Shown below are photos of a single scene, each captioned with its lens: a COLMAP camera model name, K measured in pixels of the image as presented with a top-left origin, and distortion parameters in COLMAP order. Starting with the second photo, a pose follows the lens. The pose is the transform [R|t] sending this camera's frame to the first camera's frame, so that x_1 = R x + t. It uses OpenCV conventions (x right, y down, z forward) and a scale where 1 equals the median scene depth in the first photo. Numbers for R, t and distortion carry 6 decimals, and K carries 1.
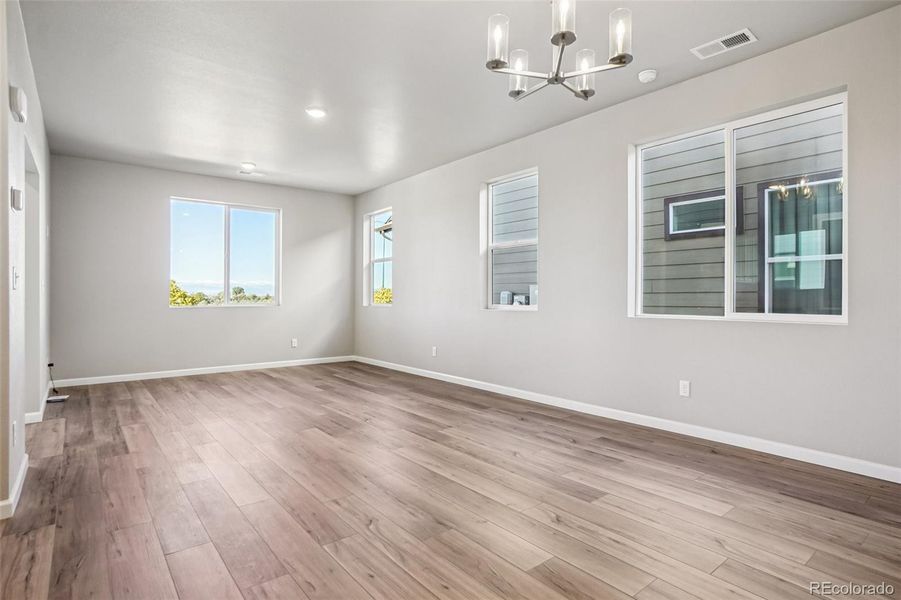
lens RADIAL K [[469.8, 0, 453.2], [0, 469.8, 296.9], [0, 0, 1]] dist [-0.043389, 0.020445]
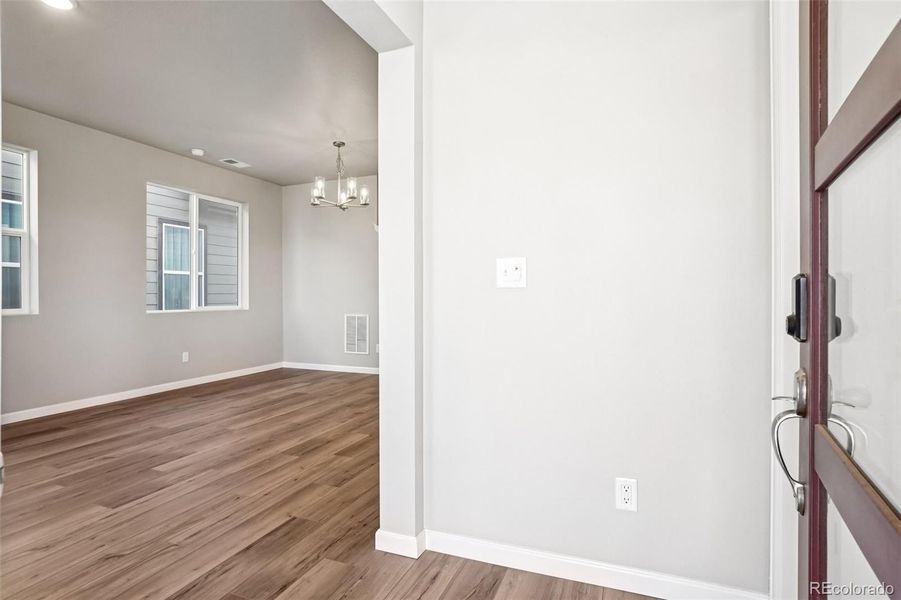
lens RADIAL K [[469.8, 0, 453.2], [0, 469.8, 296.9], [0, 0, 1]] dist [-0.043389, 0.020445]
pose [[-0.499966, -0.000969, 0.866044, -1.040472], [0.001341, 0.999997, 0.001893, -0.002381], [-0.866044, 0.002108, -0.499963, 0.822497]]
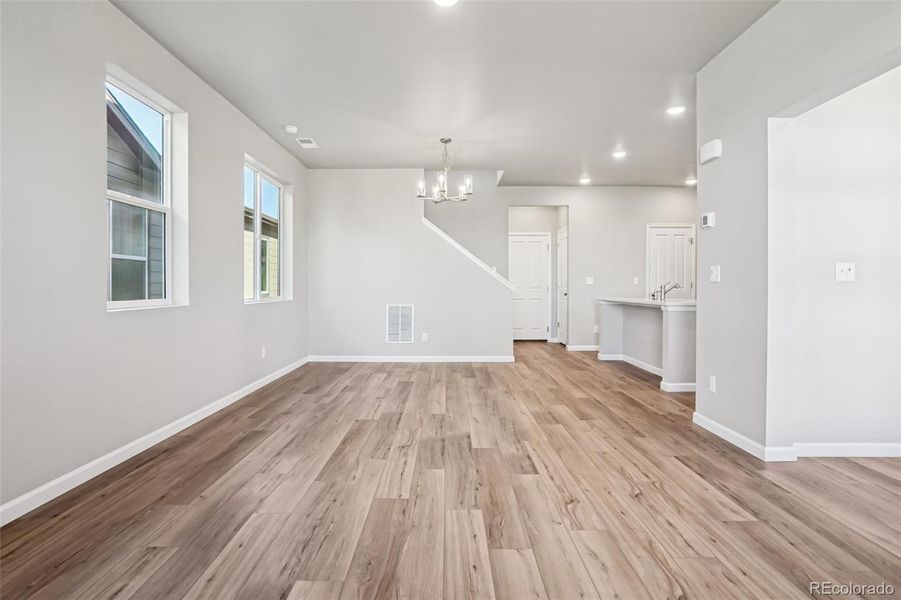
lens RADIAL K [[479.1, 0, 451.2], [0, 479.1, 290.1], [0, 0, 1]] dist [-0.019512, 0.002204]
pose [[-0.783691, -0.005544, 0.621126, -0.678737], [-0.002682, 0.999981, 0.005541, 0.000697], [-0.621145, 0.002676, -0.783691, 1.455503]]
